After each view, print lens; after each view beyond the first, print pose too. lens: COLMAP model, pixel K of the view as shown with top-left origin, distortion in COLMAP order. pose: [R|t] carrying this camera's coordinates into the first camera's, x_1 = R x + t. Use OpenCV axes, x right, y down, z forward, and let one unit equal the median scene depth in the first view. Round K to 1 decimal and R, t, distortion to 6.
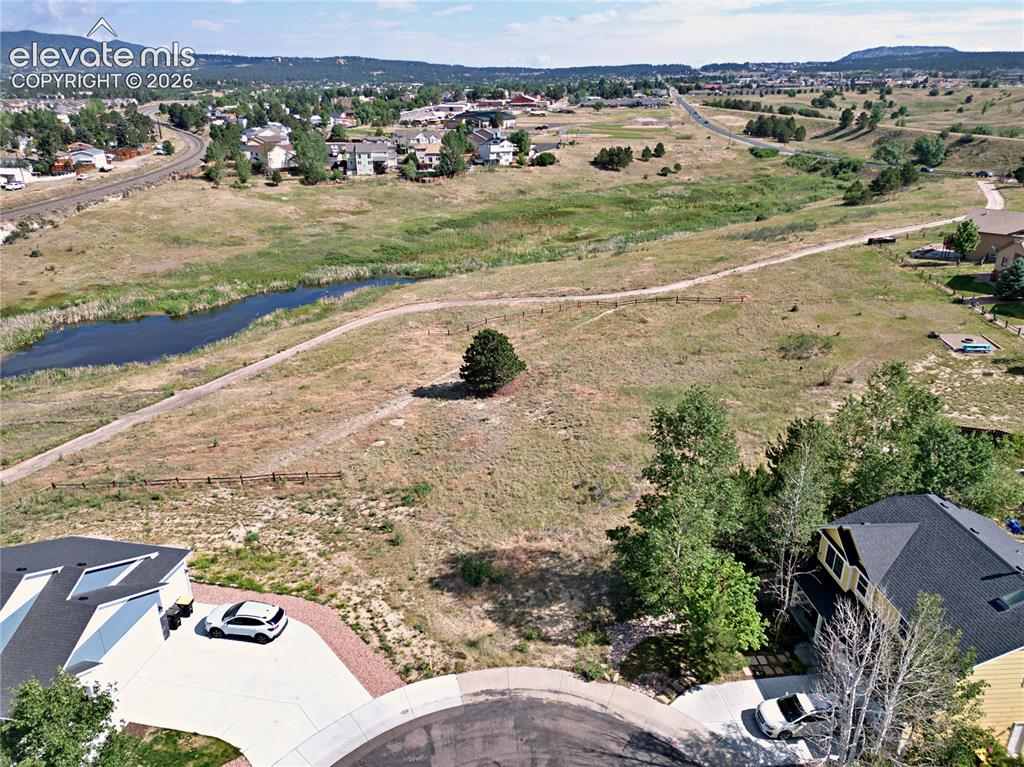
lens RADIAL K [[711.5, 0, 510.4], [0, 711.5, 386.1], [0, 0, 1]] dist [0.078439, -0.073369]
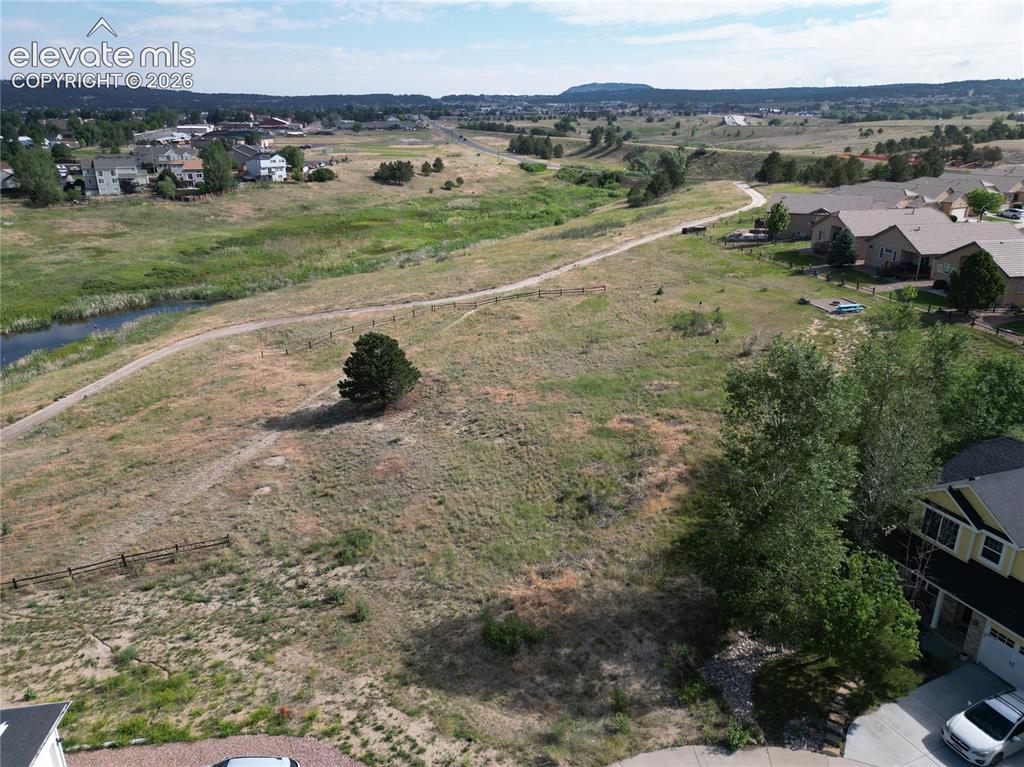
lens RADIAL K [[711.5, 0, 510.4], [0, 711.5, 386.1], [0, 0, 1]] dist [0.078439, -0.073369]
pose [[0.945918, -0.113509, 0.303900, -0.064576], [0.124334, 0.992104, -0.016443, 0.006606], [-0.299634, 0.053339, 0.952562, 0.080816]]
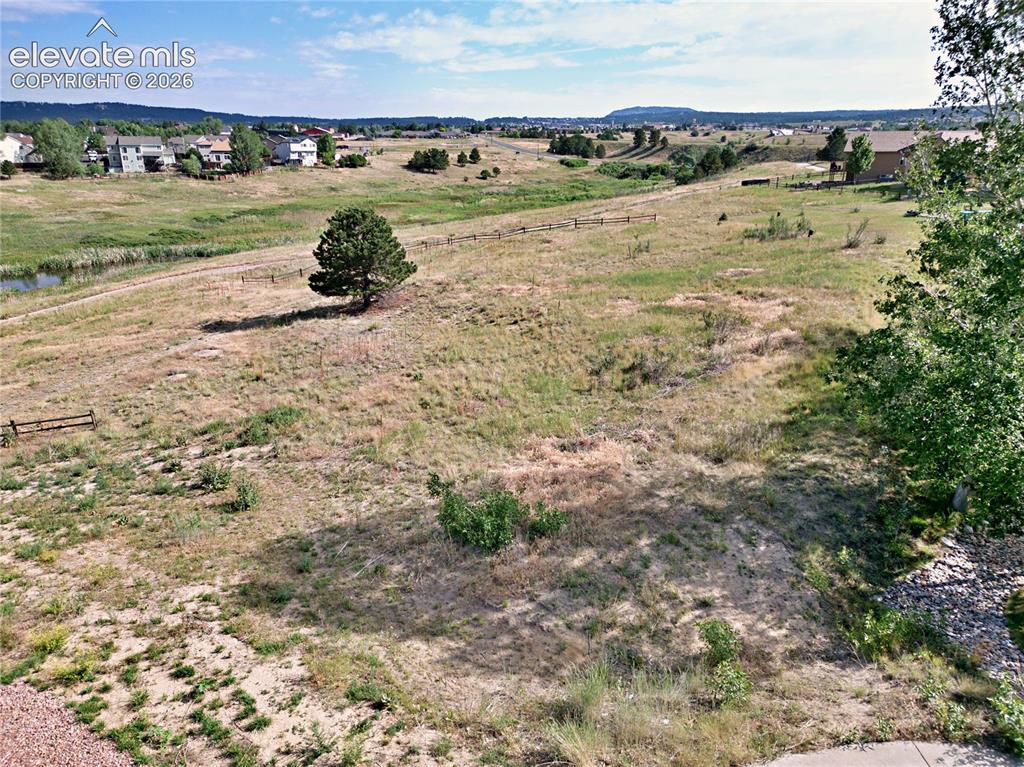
lens RADIAL K [[711.5, 0, 510.4], [0, 711.5, 386.1], [0, 0, 1]] dist [0.078439, -0.073369]
pose [[0.962609, -0.083615, 0.257668, -0.034520], [0.100435, 0.993542, -0.052800, 0.058381], [-0.251589, 0.076705, 0.964790, 0.173504]]
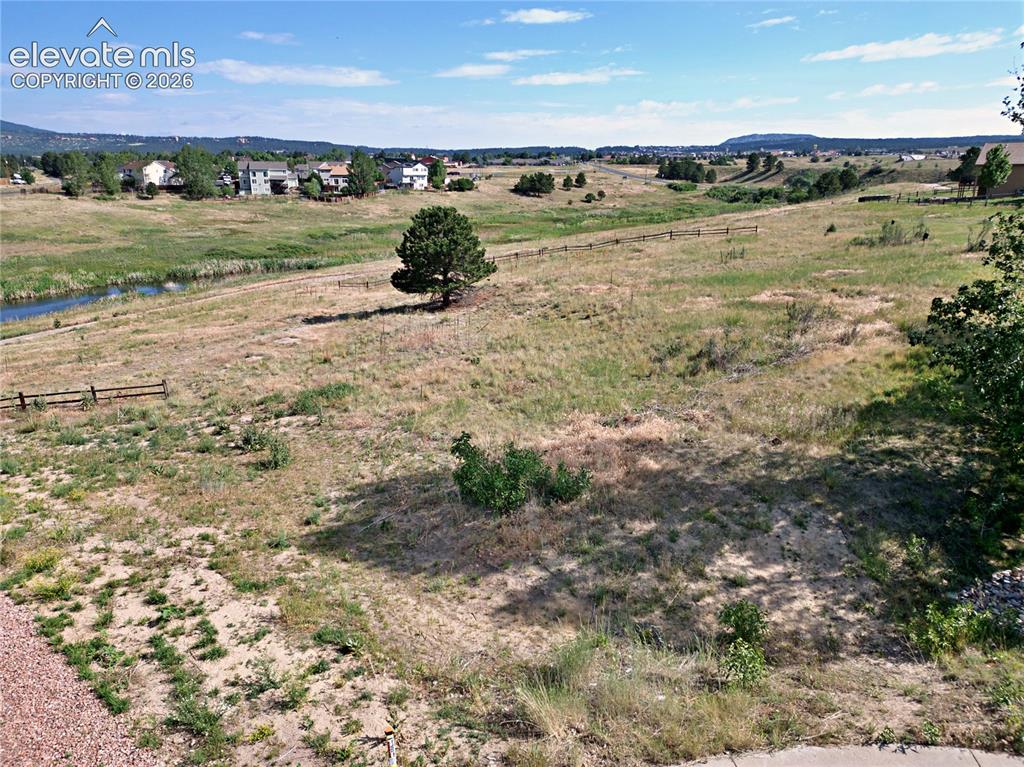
lens RADIAL K [[711.5, 0, 510.4], [0, 711.5, 386.1], [0, 0, 1]] dist [0.078439, -0.073369]
pose [[0.991875, -0.034608, 0.122416, -0.023058], [0.046969, 0.993921, -0.099578, 0.068669], [-0.118225, 0.104518, 0.987471, 0.179812]]
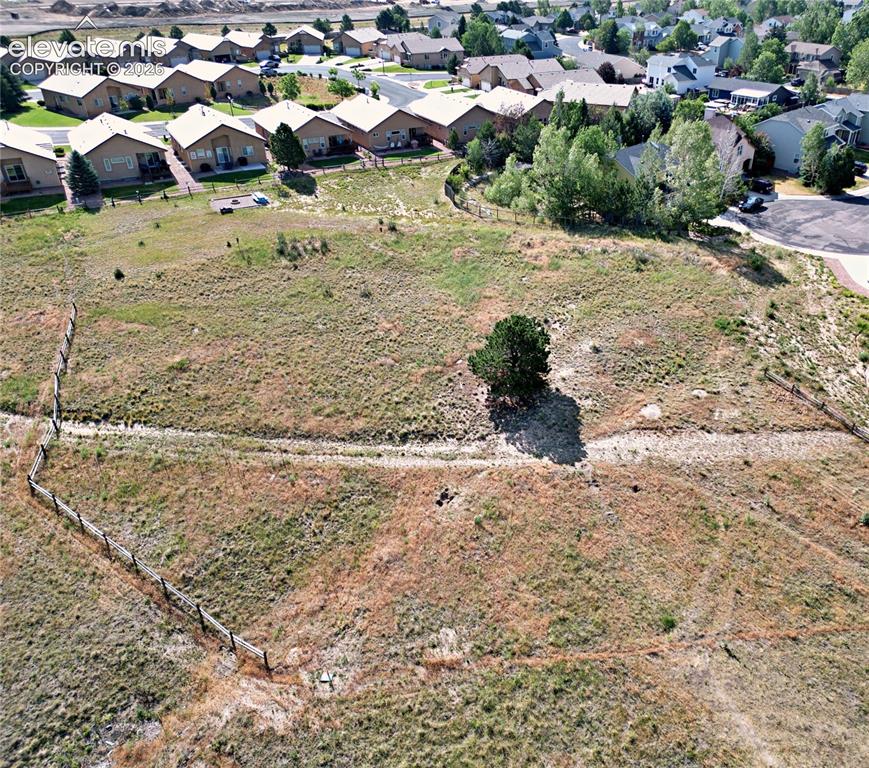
lens RADIAL K [[714.2, 0, 511.3], [0, 714.2, 384.0], [0, 0, 1]] dist [0.062897, -0.063671]
pose [[-0.651283, -0.391599, 0.649985, -0.258361], [0.287531, 0.665335, 0.688952, -0.262916], [-0.702251, 0.635593, -0.320725, 0.606156]]
